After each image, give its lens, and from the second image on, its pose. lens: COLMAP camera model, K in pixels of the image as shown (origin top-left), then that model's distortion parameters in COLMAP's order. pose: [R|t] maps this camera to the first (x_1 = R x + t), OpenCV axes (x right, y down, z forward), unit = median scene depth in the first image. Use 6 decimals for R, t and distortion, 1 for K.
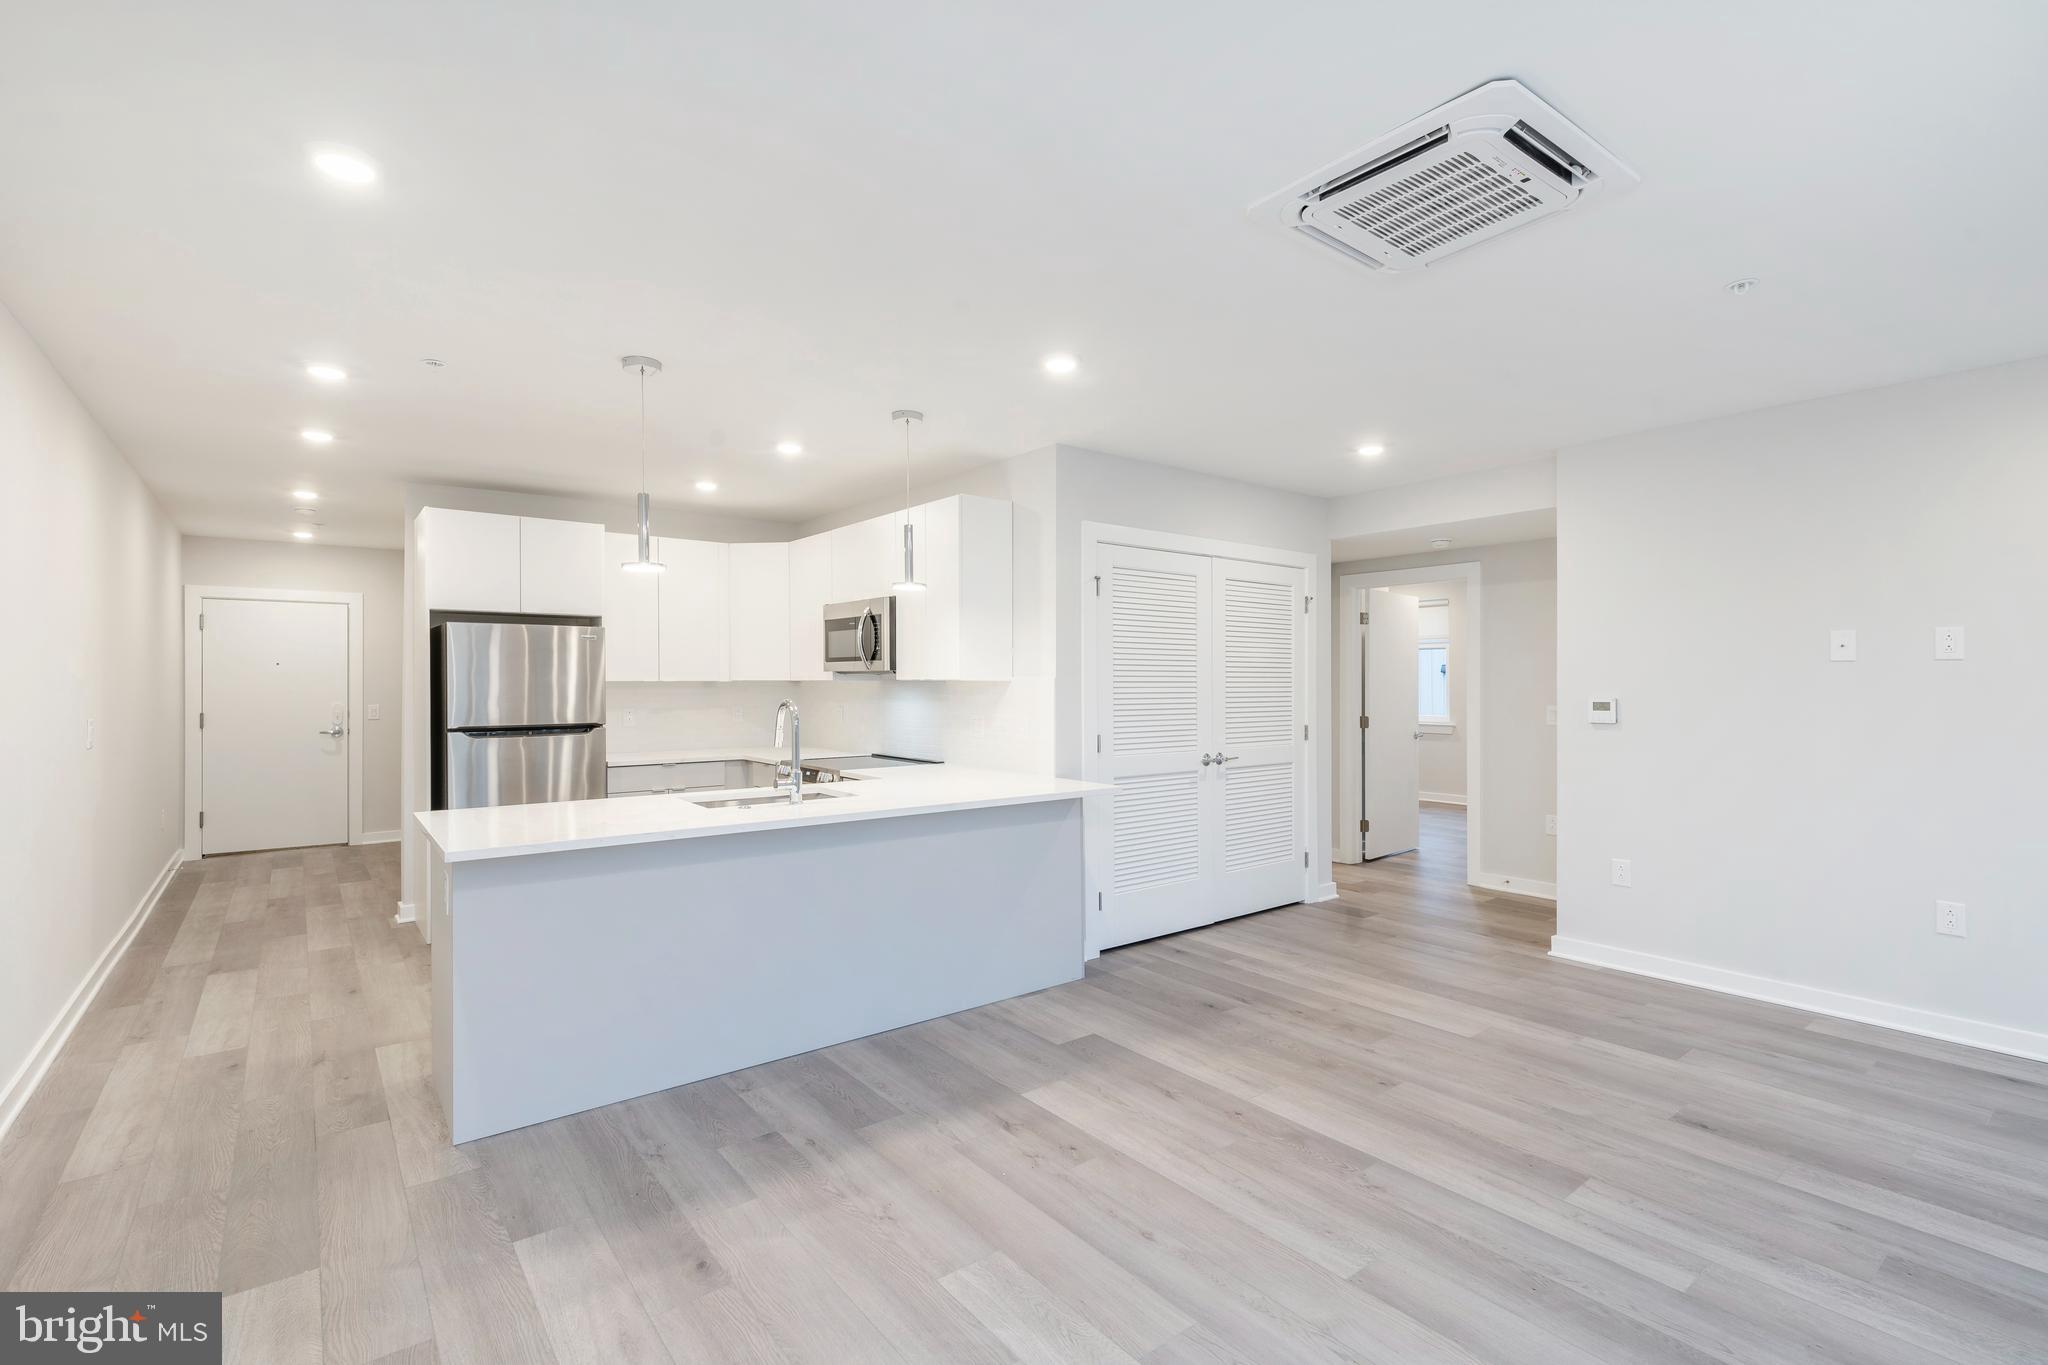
lens RADIAL K [[923.7, 0, 1020.5], [0, 923.7, 676.6], [0, 0, 1]] dist [0.017968, -0.015396]
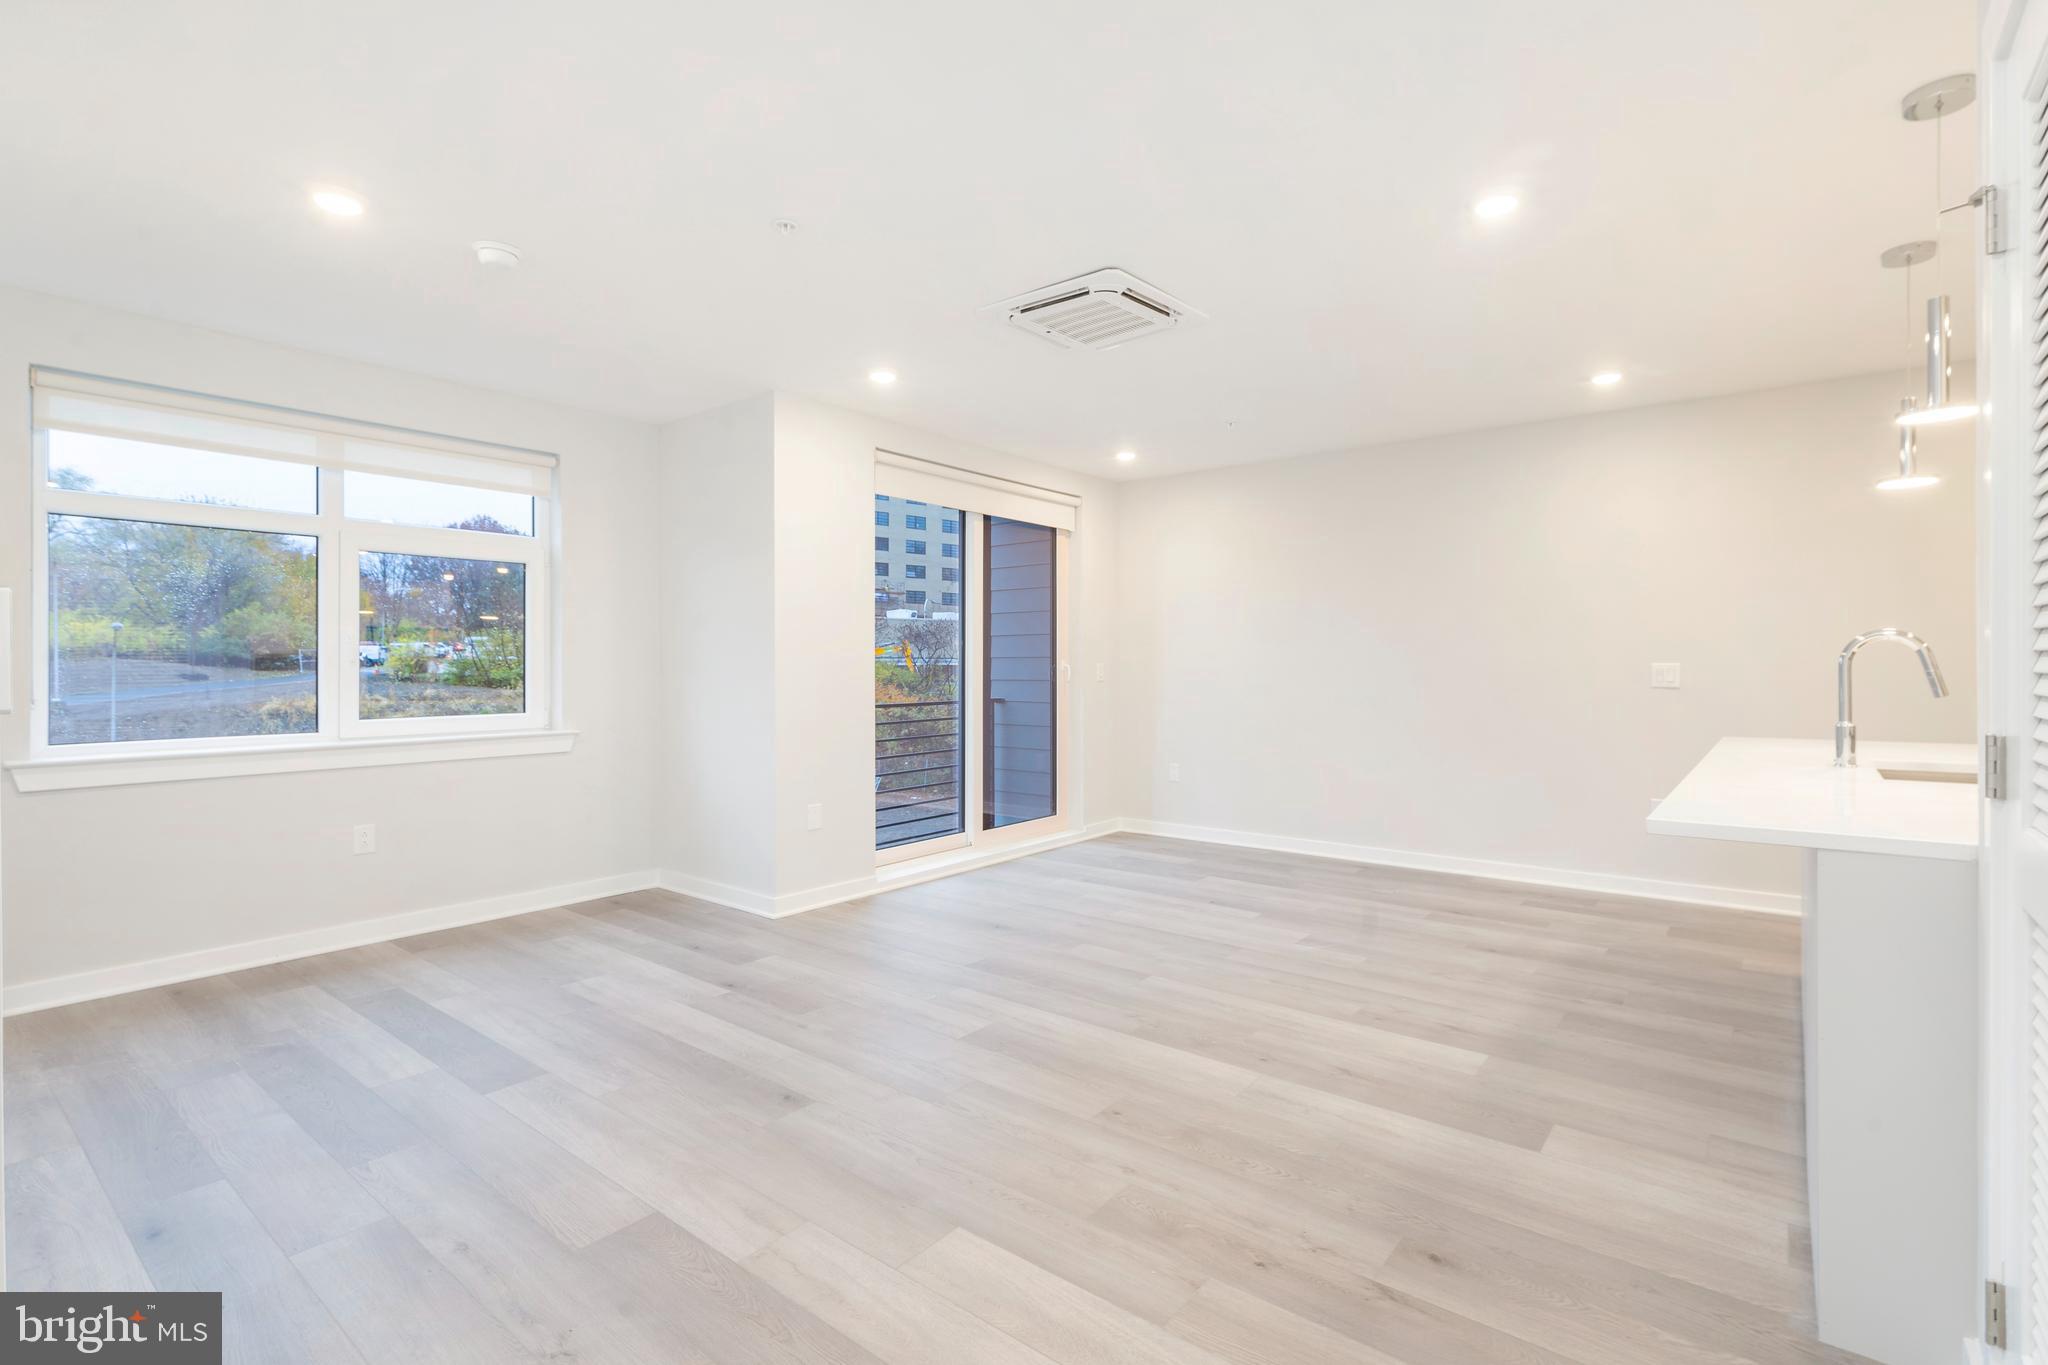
lens RADIAL K [[923.7, 0, 1020.5], [0, 923.7, 676.6], [0, 0, 1]] dist [0.017968, -0.015396]
pose [[-0.976661, 0.009071, -0.214593, 0.412041], [0.008152, 0.999953, 0.005169, 0.038936], [0.214630, 0.003299, -0.976690, 1.134786]]
